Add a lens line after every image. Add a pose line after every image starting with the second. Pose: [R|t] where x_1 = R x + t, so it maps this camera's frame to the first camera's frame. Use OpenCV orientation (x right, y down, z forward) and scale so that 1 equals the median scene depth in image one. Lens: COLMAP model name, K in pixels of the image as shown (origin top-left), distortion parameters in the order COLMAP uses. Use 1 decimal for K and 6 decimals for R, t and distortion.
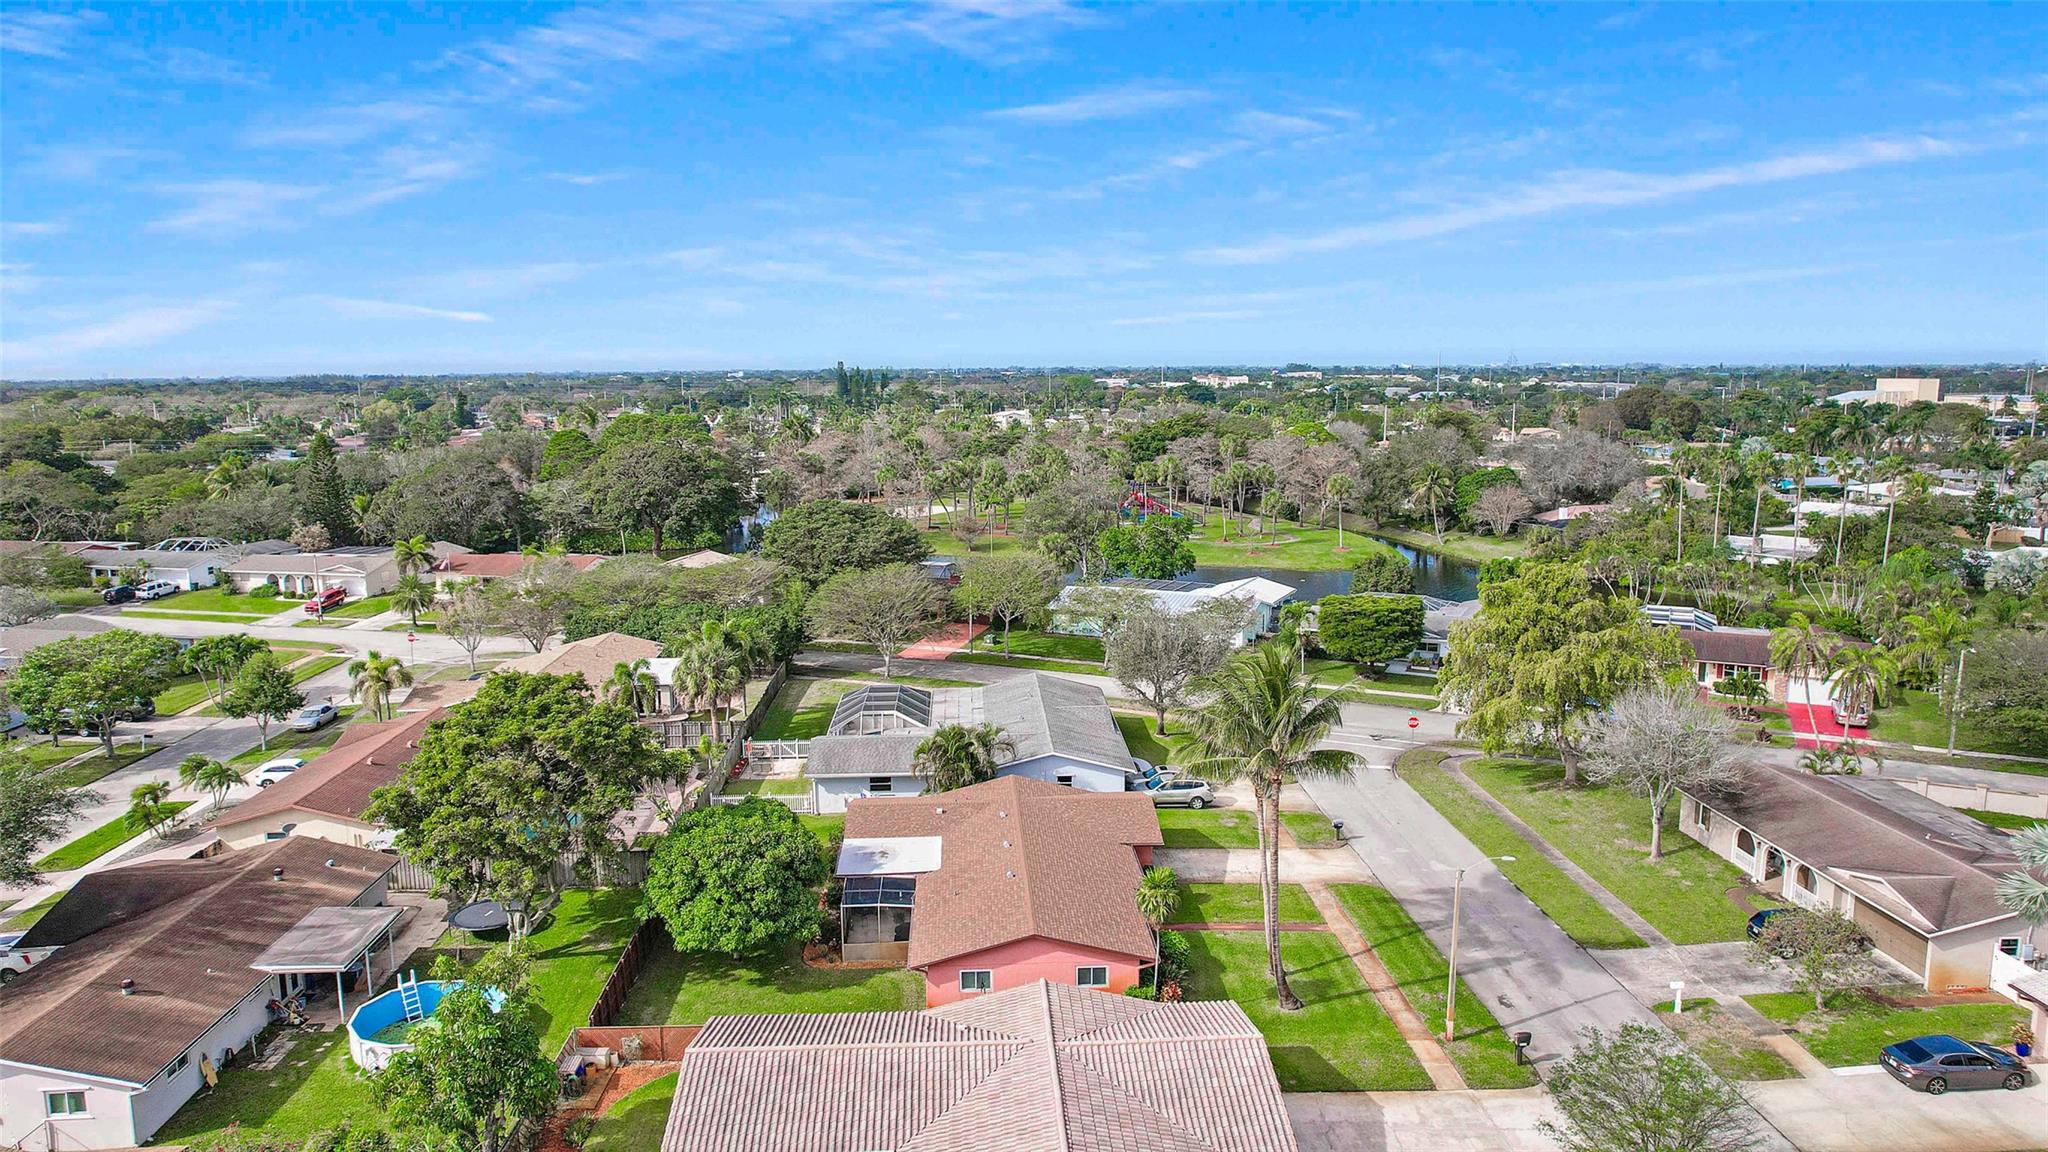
lens RADIAL K [[1309.2, 0, 1028.5], [0, 1309.2, 574.7], [0, 0, 1]] dist [-0.079262, 0.073956]
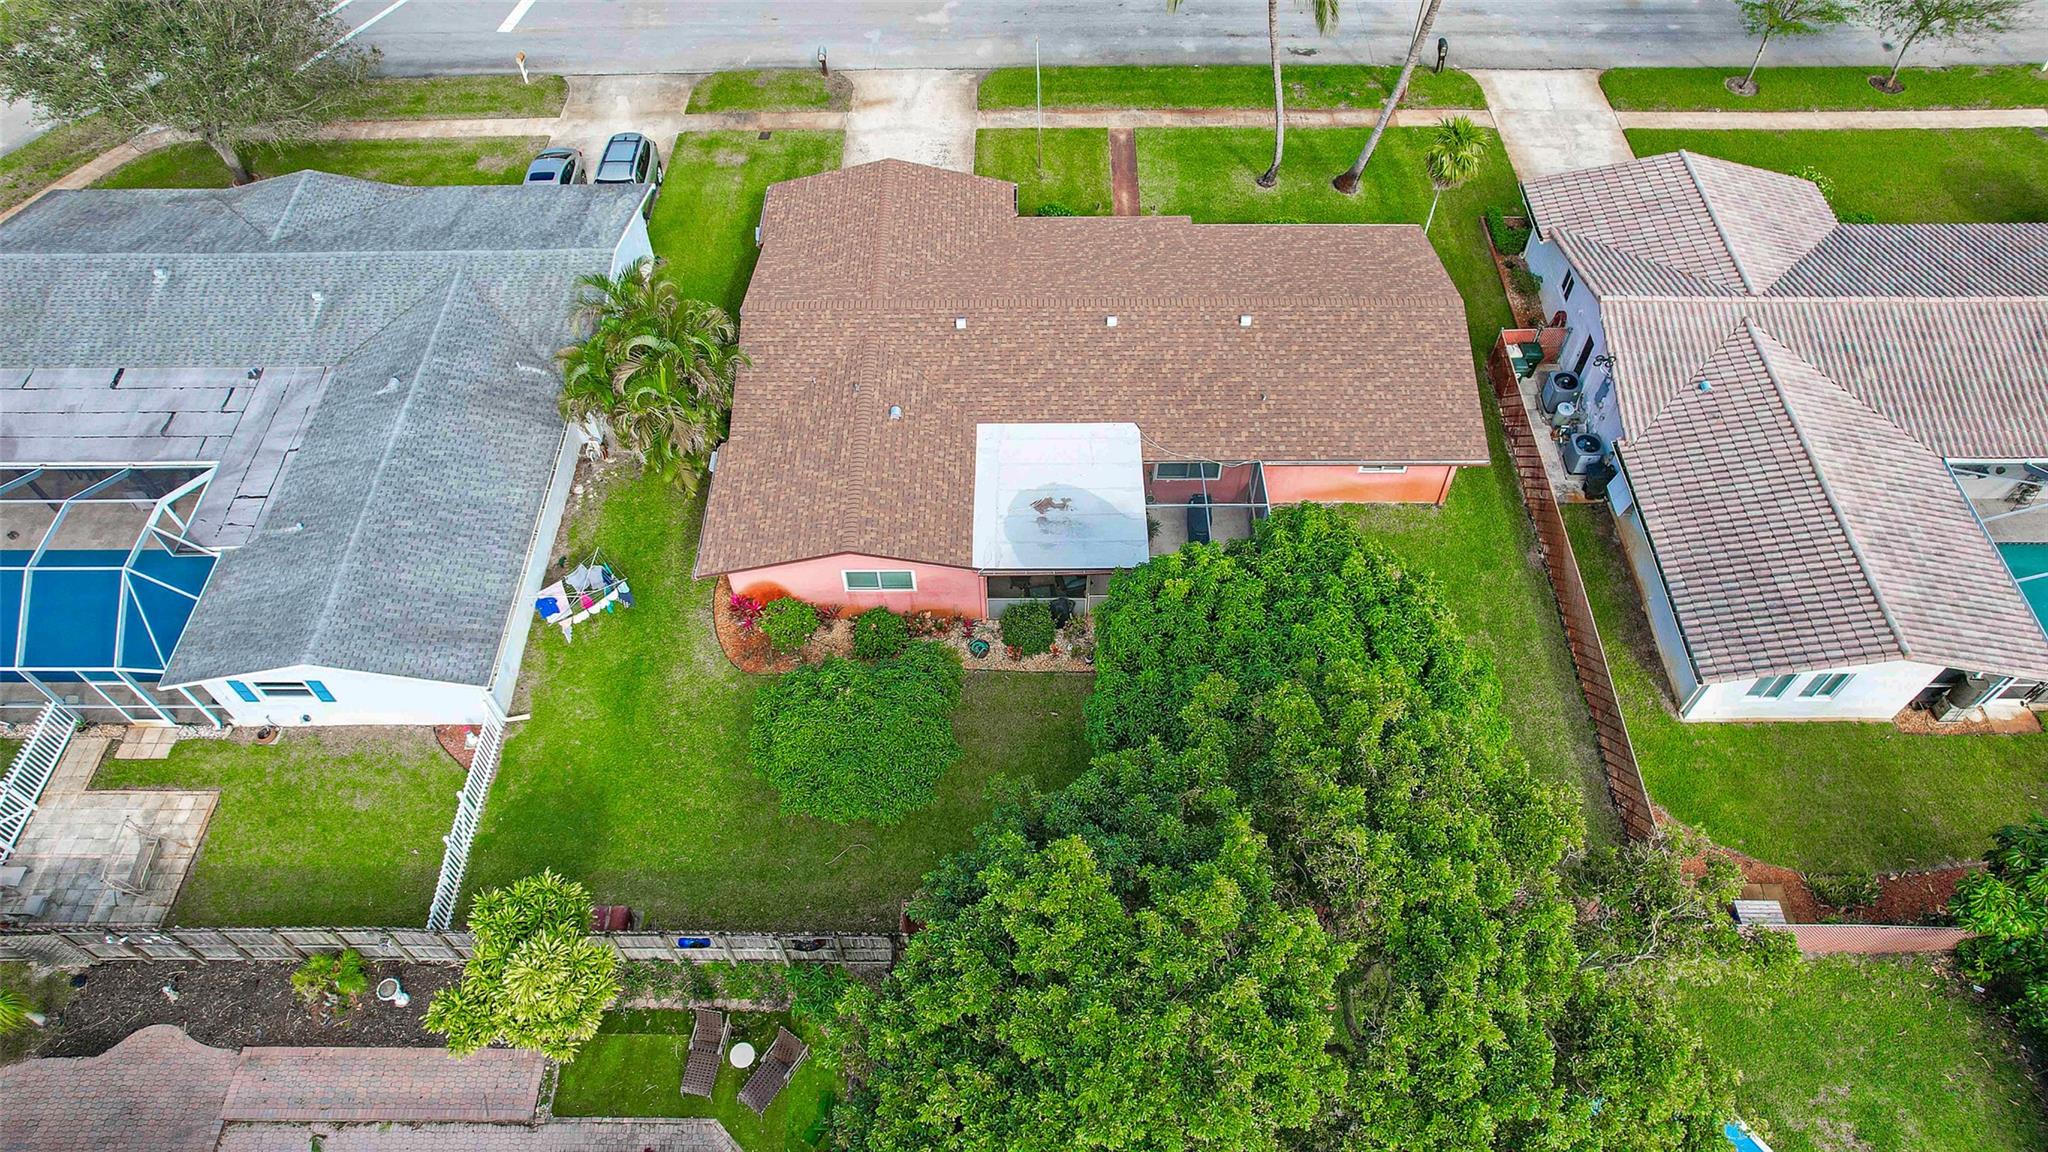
lens RADIAL K [[1309.2, 0, 1028.5], [0, 1309.2, 574.7], [0, 0, 1]] dist [-0.079262, 0.073956]
pose [[0.048997, -0.795832, 0.603532, -0.476352], [0.164796, 0.602417, 0.780984, -0.196885], [-0.985110, 0.061194, 0.160667, 0.960592]]
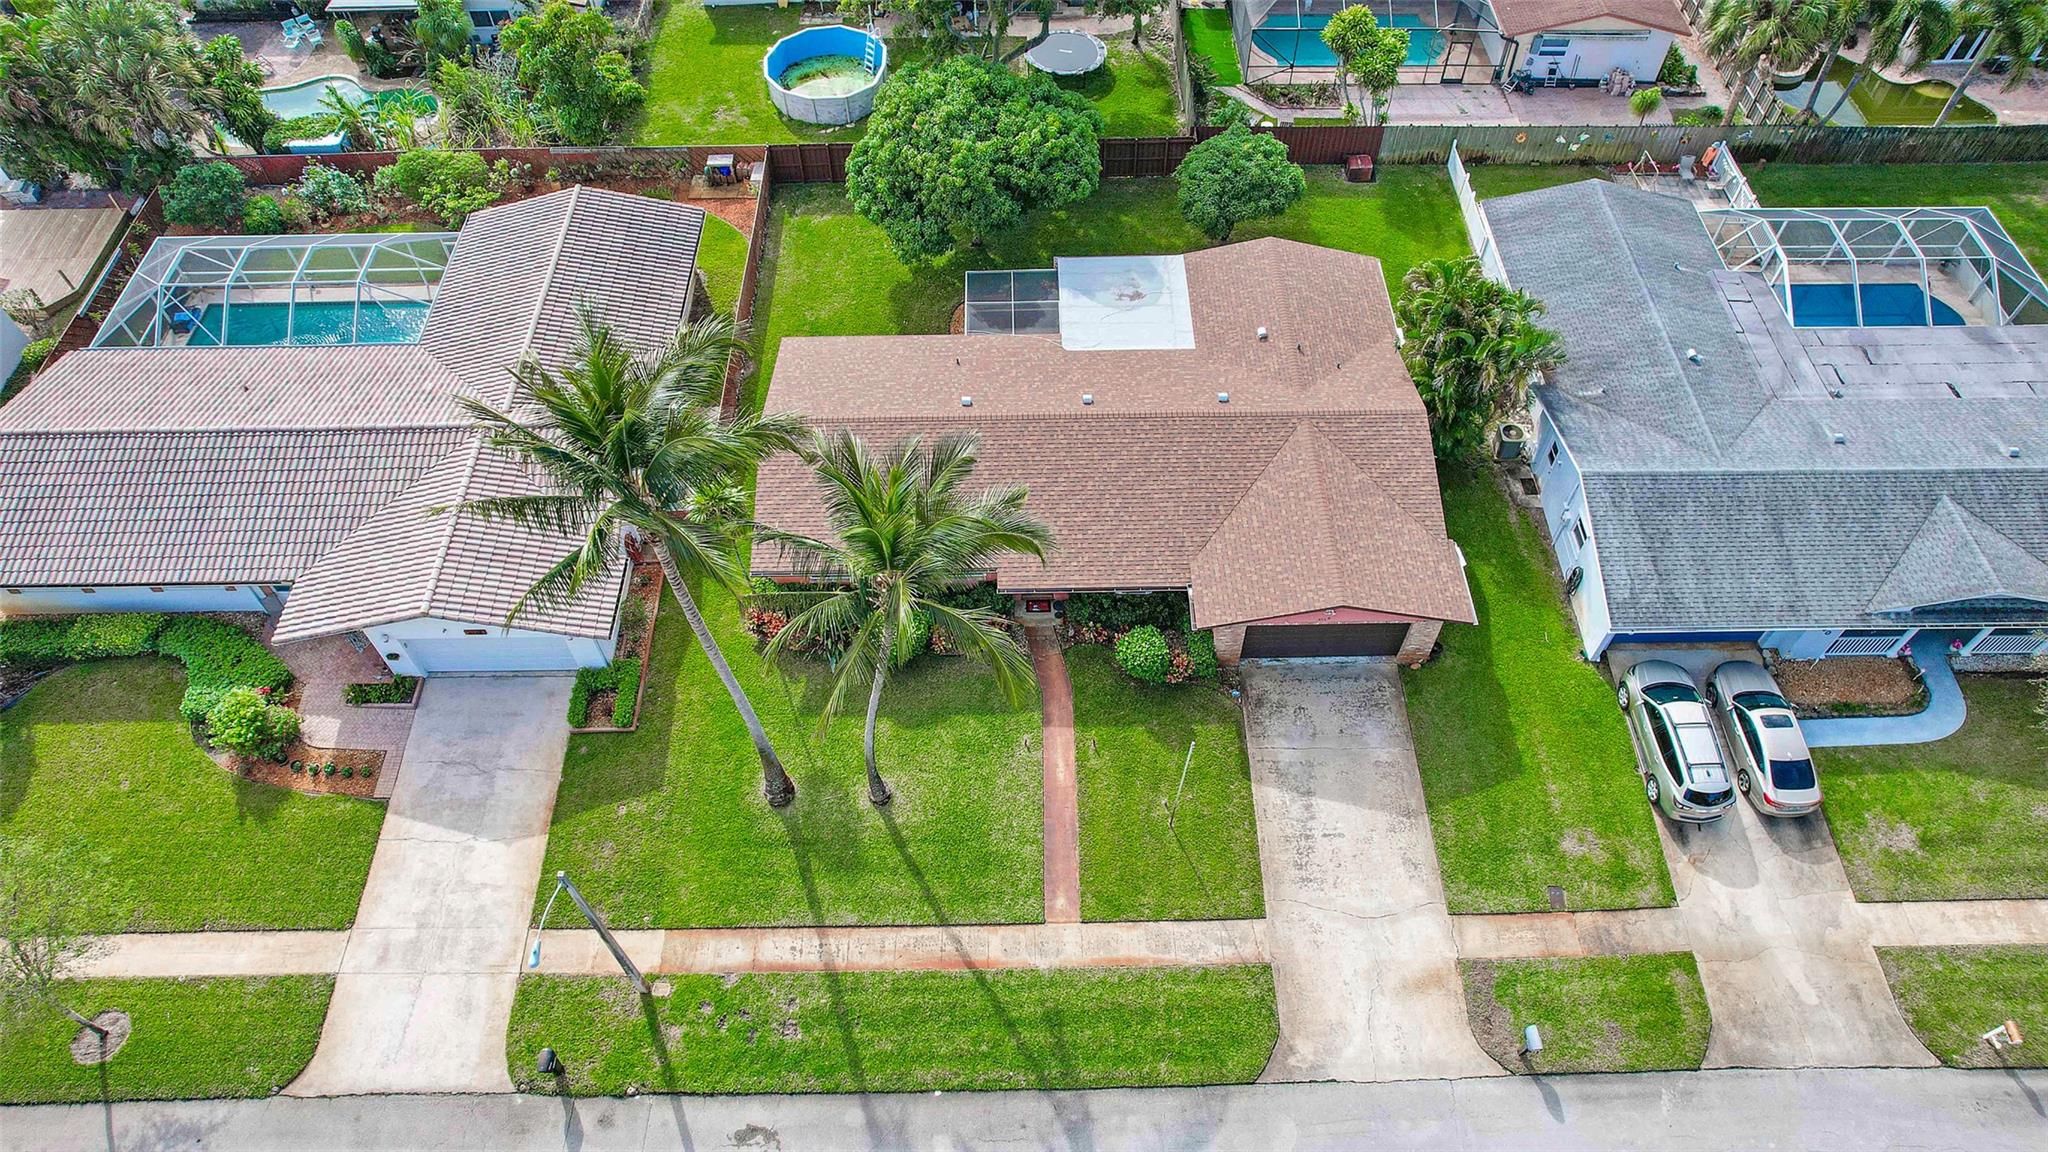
lens RADIAL K [[1309.2, 0, 1028.5], [0, 1309.2, 574.7], [0, 0, 1]] dist [-0.079262, 0.073956]
pose [[-0.036008, 0.804893, -0.592326, 0.453055], [-0.157940, 0.580678, 0.798666, -0.267801], [0.986792, 0.122311, 0.106216, 0.922422]]
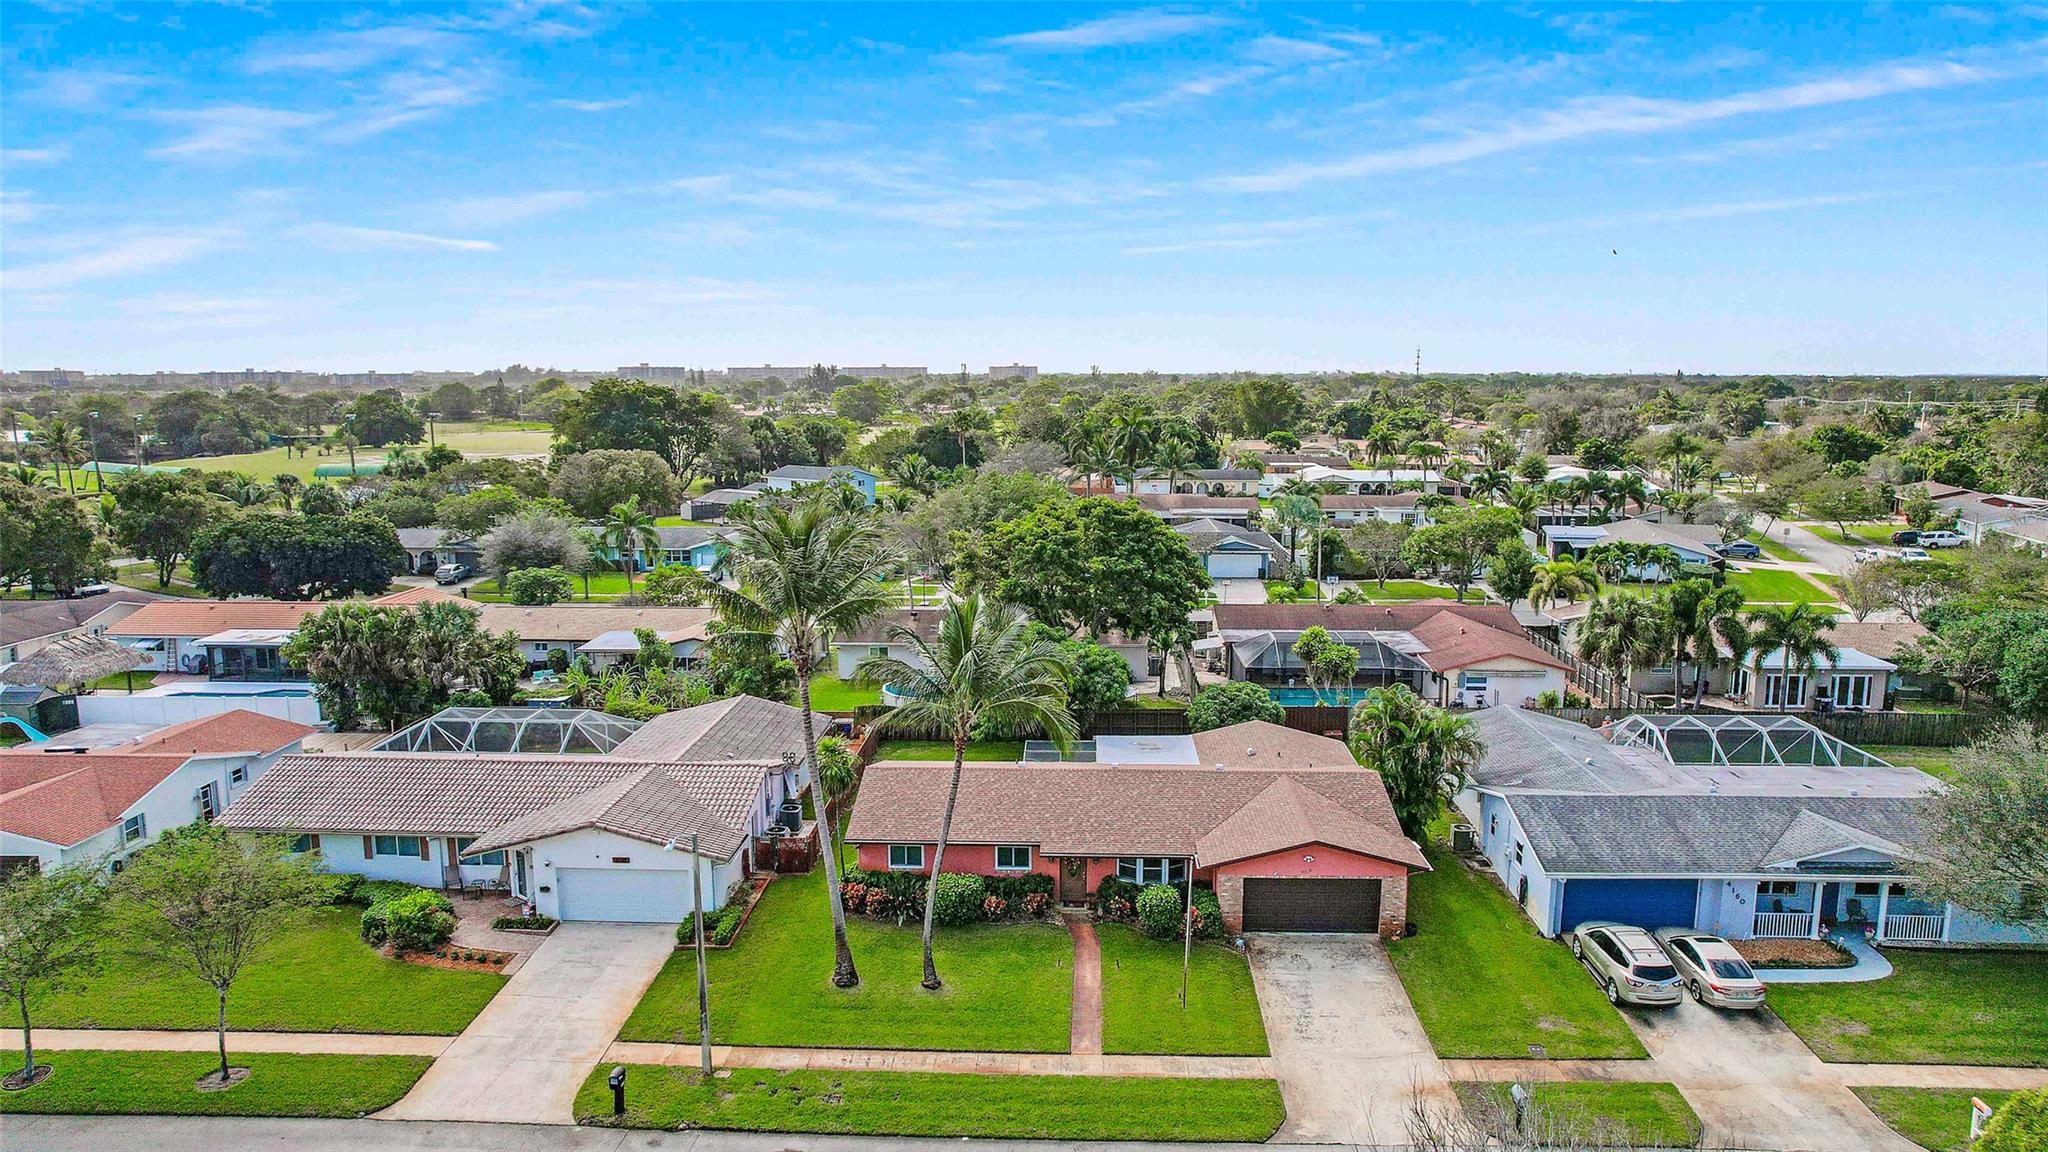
lens RADIAL K [[1309.2, 0, 1028.5], [0, 1309.2, 574.7], [0, 0, 1]] dist [-0.079262, 0.073956]
pose [[-0.091075, 0.163064, -0.982403, 0.824645], [-0.160573, 0.971190, 0.176089, -0.058371], [0.982813, 0.173784, -0.062267, 0.987671]]
